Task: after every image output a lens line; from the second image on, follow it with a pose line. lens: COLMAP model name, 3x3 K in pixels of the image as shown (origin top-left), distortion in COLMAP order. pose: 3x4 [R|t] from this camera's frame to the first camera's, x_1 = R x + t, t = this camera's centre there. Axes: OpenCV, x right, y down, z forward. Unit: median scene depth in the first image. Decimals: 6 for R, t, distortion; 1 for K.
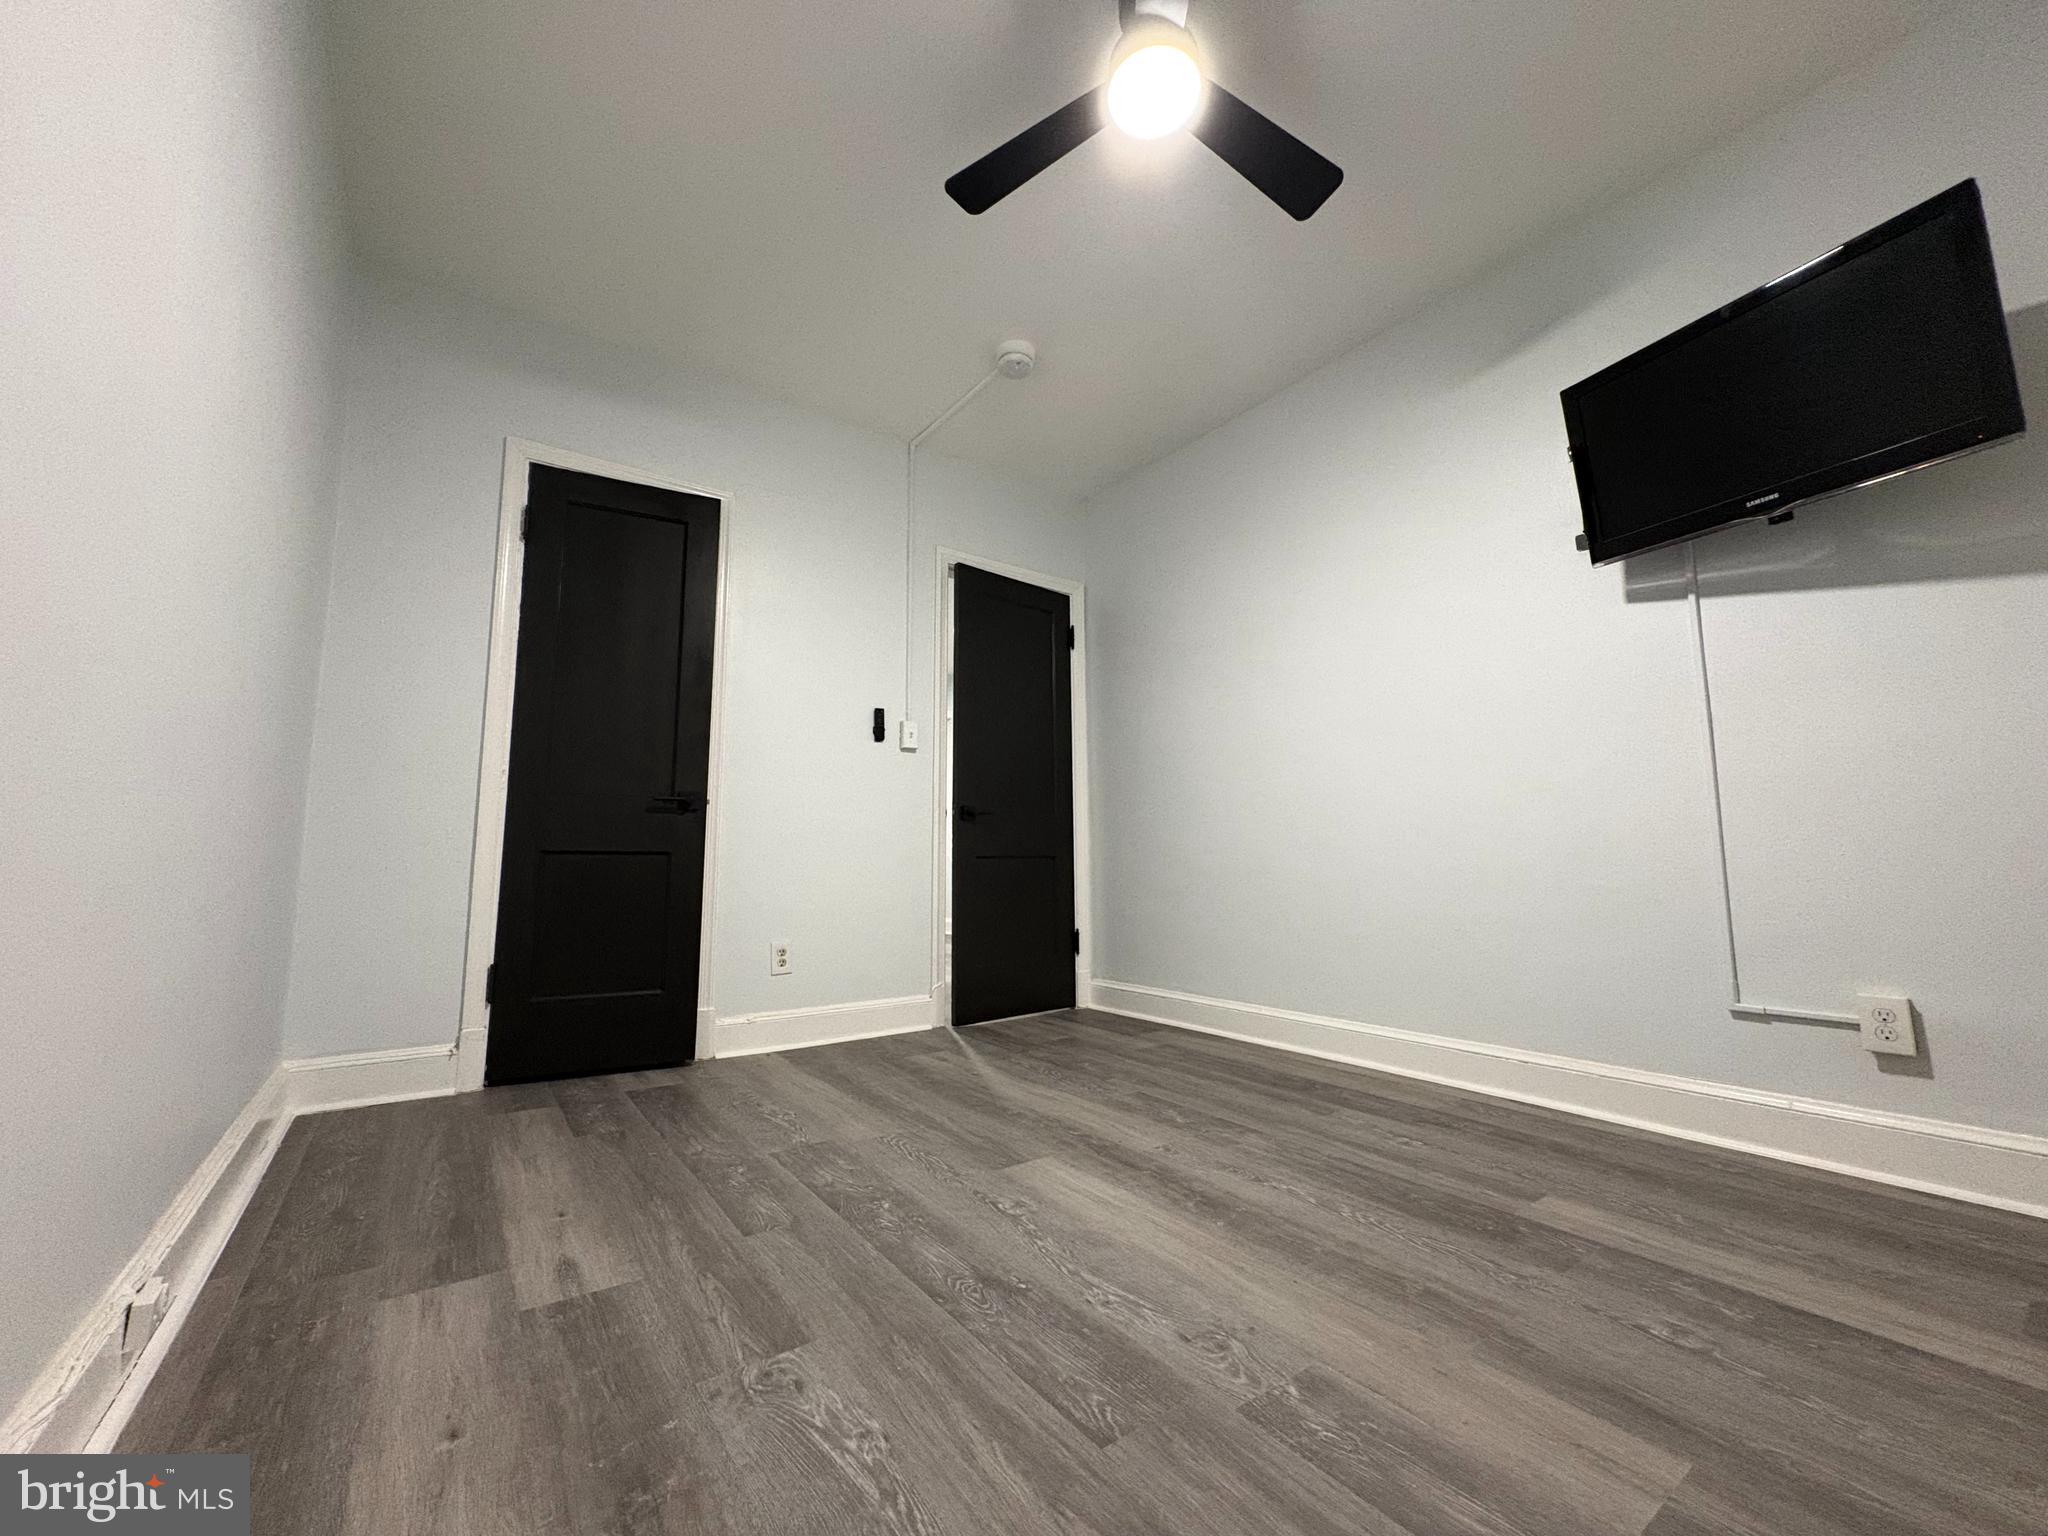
lens RADIAL K [[806.4, 0, 1028.0], [0, 806.4, 766.2], [0, 0, 1]] dist [0.003215, -0.000520]
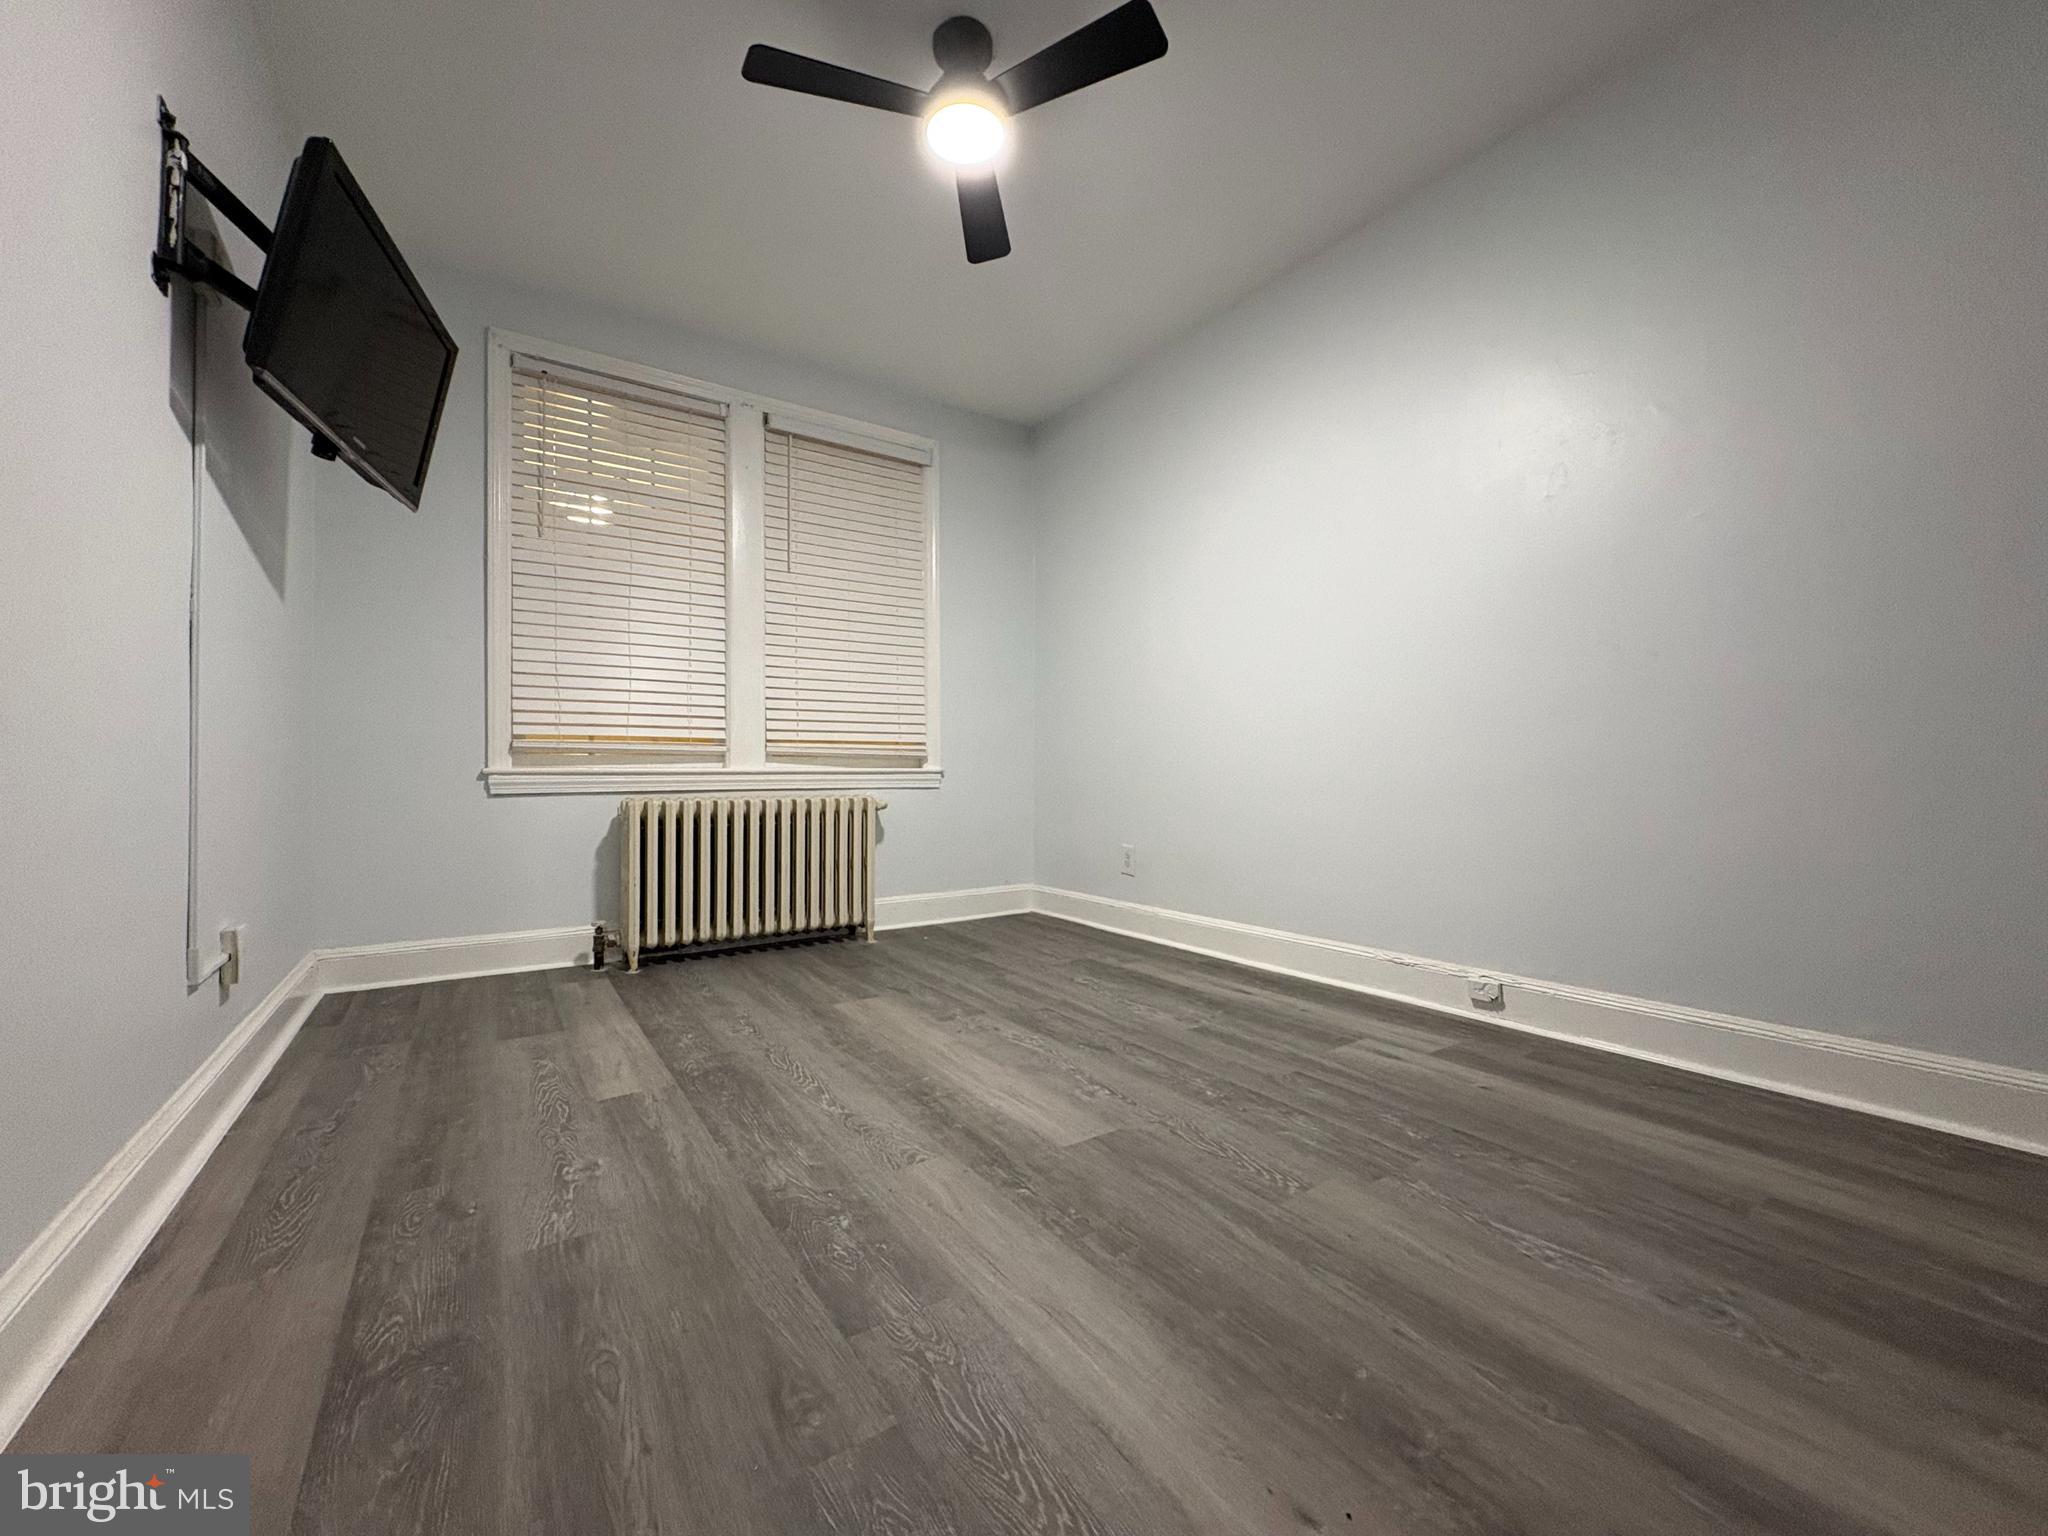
lens RADIAL K [[806.4, 0, 1020.9], [0, 806.4, 768.2], [0, 0, 1]] dist [0.003215, -0.000520]
pose [[-0.999352, 0.007699, 0.035155, 0.048559], [0.003210, 0.992025, -0.125999, 0.266016], [-0.035845, -0.125805, -0.991407, 2.439206]]
